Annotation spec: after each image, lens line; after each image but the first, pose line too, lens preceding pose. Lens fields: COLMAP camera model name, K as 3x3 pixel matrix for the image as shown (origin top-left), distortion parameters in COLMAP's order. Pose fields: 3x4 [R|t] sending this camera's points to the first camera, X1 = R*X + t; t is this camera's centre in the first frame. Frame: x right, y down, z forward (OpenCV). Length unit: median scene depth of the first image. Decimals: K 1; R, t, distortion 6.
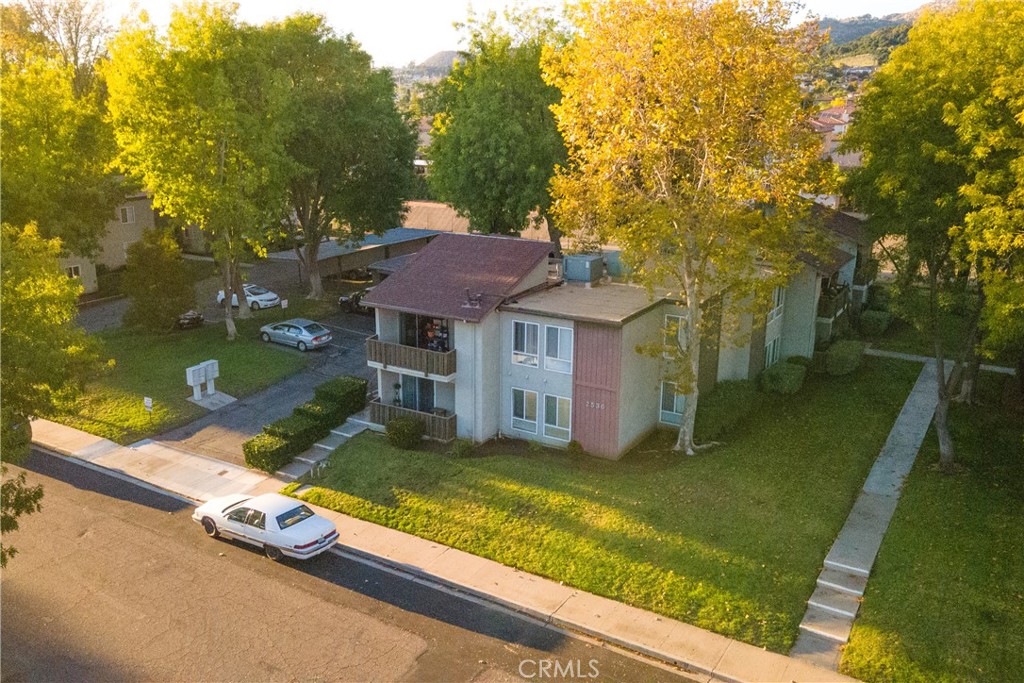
lens RADIAL K [[834.0, 0, 465.6], [0, 834.0, 336.0], [0, 0, 1]] dist [0.043500, -0.002097]
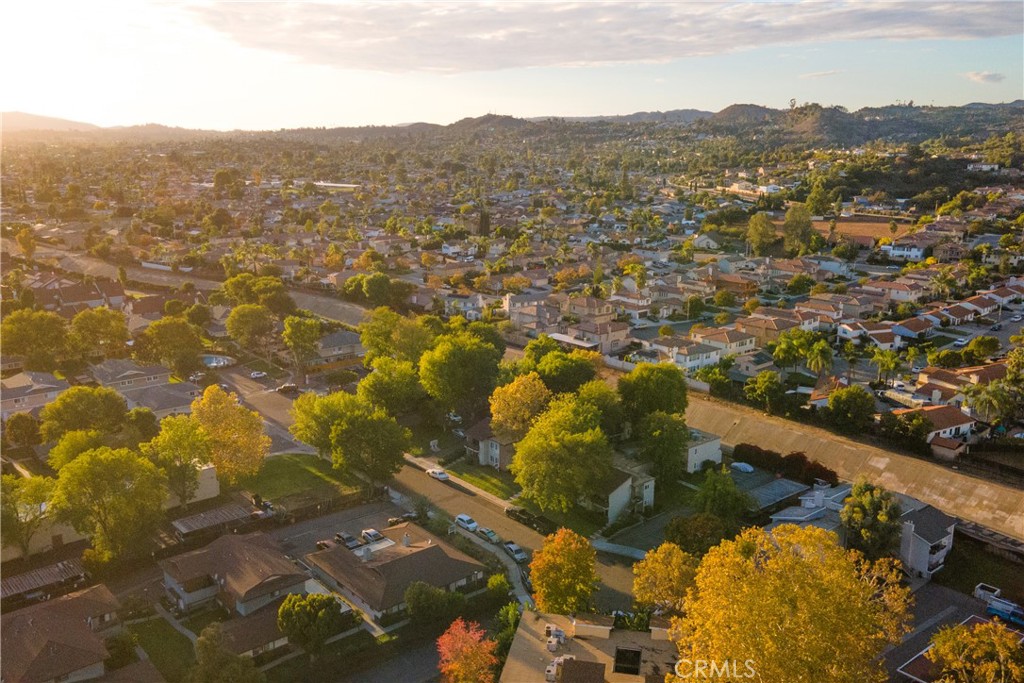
lens RADIAL K [[833.4, 0, 512.0], [0, 833.4, 341.5], [0, 0, 1]] dist [0.052902, -0.008012]
pose [[0.957461, 0.073152, -0.279137, 1.525987], [-0.082215, 0.996396, -0.020882, -0.518594], [0.276604, 0.042943, 0.960024, -3.758434]]
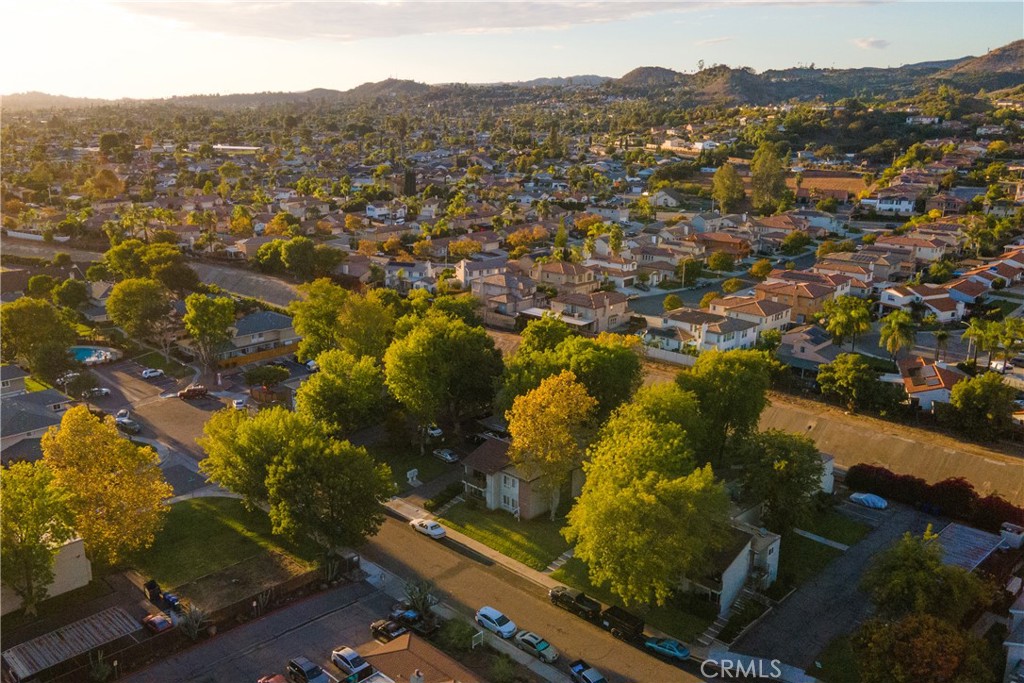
lens RADIAL K [[834.0, 0, 465.6], [0, 834.0, 336.0], [0, 0, 1]] dist [0.043500, -0.002097]
pose [[0.973775, 0.058323, -0.219911, 0.614604], [-0.058834, 0.998259, 0.004233, -0.581195], [0.219775, 0.008816, 0.975511, -2.308673]]
